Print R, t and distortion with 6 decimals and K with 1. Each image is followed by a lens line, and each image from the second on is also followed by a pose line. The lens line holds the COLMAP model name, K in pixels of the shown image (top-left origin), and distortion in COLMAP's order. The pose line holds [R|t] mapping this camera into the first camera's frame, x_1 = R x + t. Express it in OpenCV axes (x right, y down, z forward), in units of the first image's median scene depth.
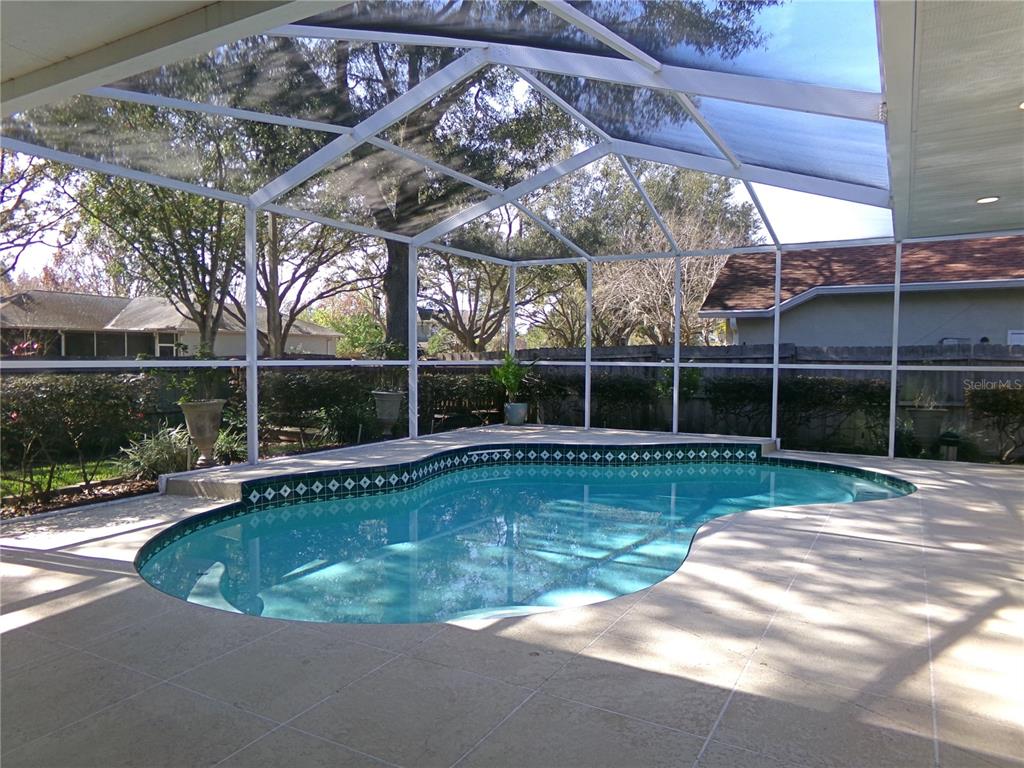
lens RADIAL K [[674.6, 0, 512.0], [0, 674.6, 384.0], [0, 0, 1]] dist [0.005140, 0.000869]
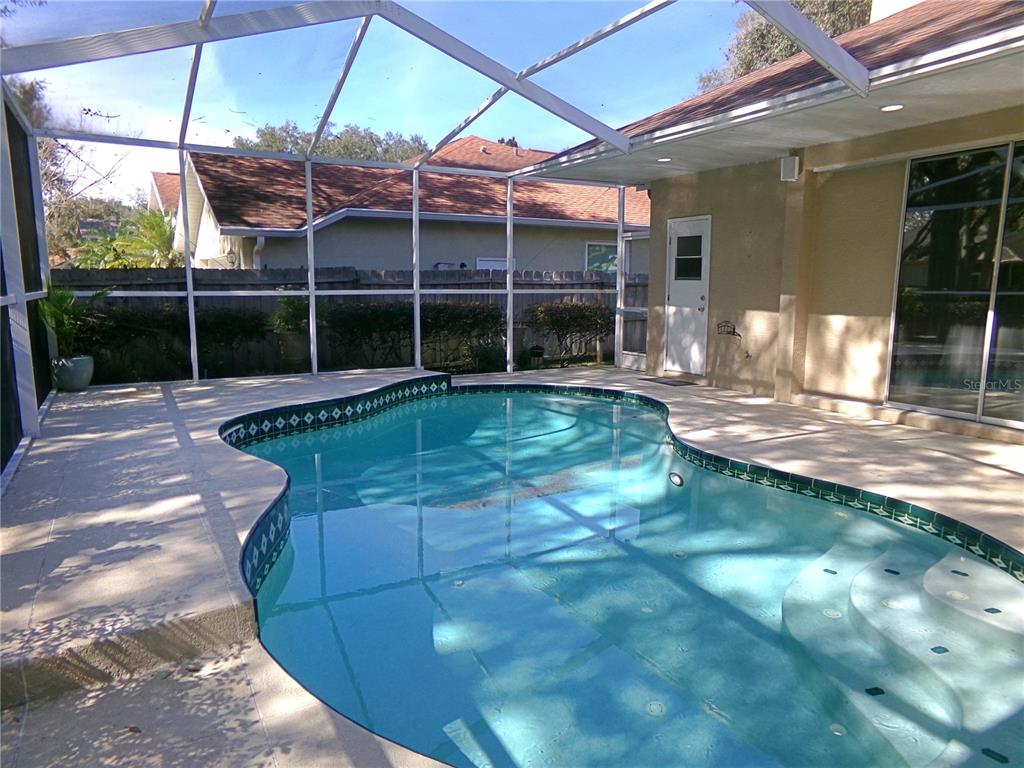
lens RADIAL K [[663.9, 0, 512.0], [0, 663.9, 384.0], [0, 0, 1]] dist [-0.146115, 0.000098]
pose [[0.500644, -0.135214, 0.855028, -0.344886], [0.031625, 0.989923, 0.138030, -0.020977], [-0.865075, -0.042064, 0.499875, 0.424647]]
